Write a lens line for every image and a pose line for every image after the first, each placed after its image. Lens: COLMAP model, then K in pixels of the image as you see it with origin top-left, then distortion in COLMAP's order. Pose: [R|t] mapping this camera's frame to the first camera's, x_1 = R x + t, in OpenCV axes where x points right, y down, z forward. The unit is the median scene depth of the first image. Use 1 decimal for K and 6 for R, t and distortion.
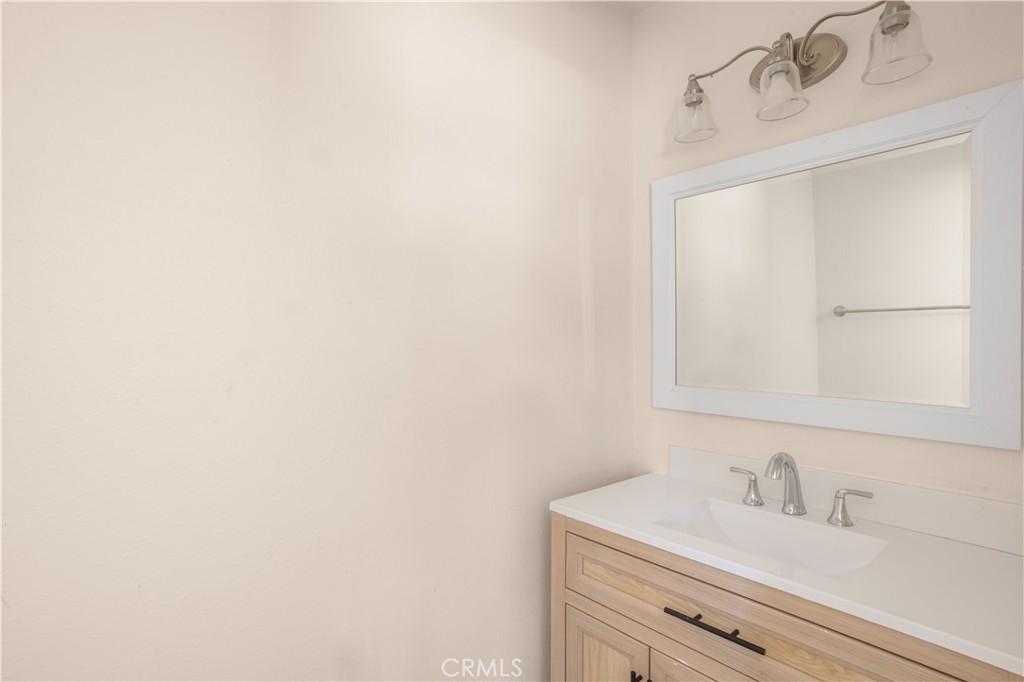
lens RADIAL K [[505.6, 0, 512.0], [0, 505.6, 341.0], [0, 0, 1]] dist [-0.051626, 0.032694]
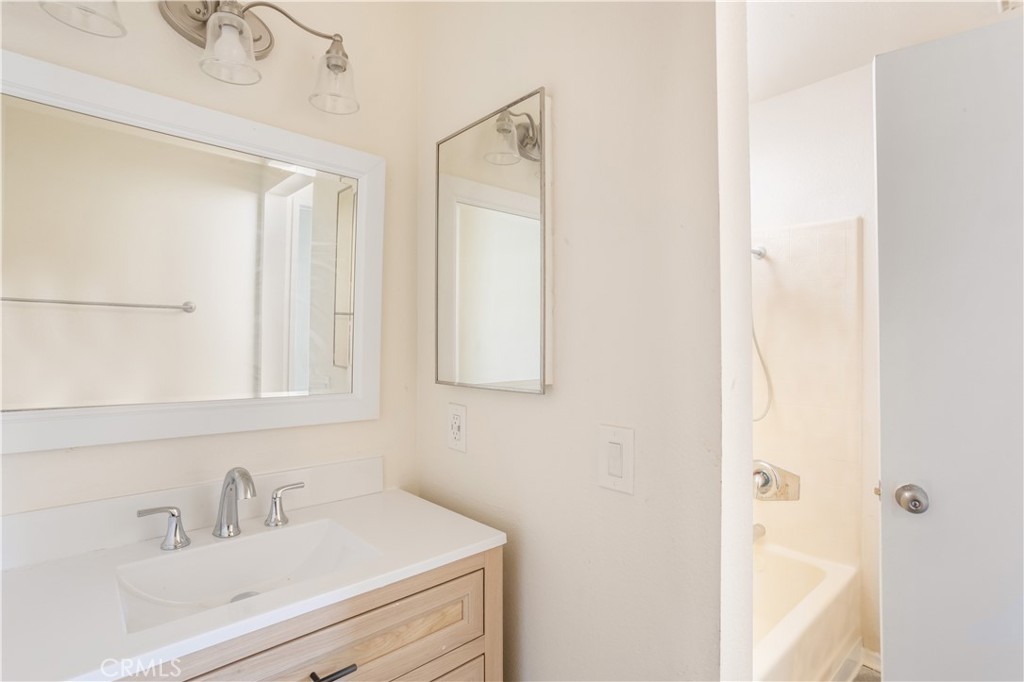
lens RADIAL K [[505.6, 0, 512.0], [0, 505.6, 341.0], [0, 0, 1]] dist [-0.051626, 0.032694]
pose [[-0.022563, 0.001498, 0.999744, -0.381612], [-0.012461, 0.999921, -0.001779, -0.003820], [-0.999668, -0.012498, -0.022542, 0.602660]]
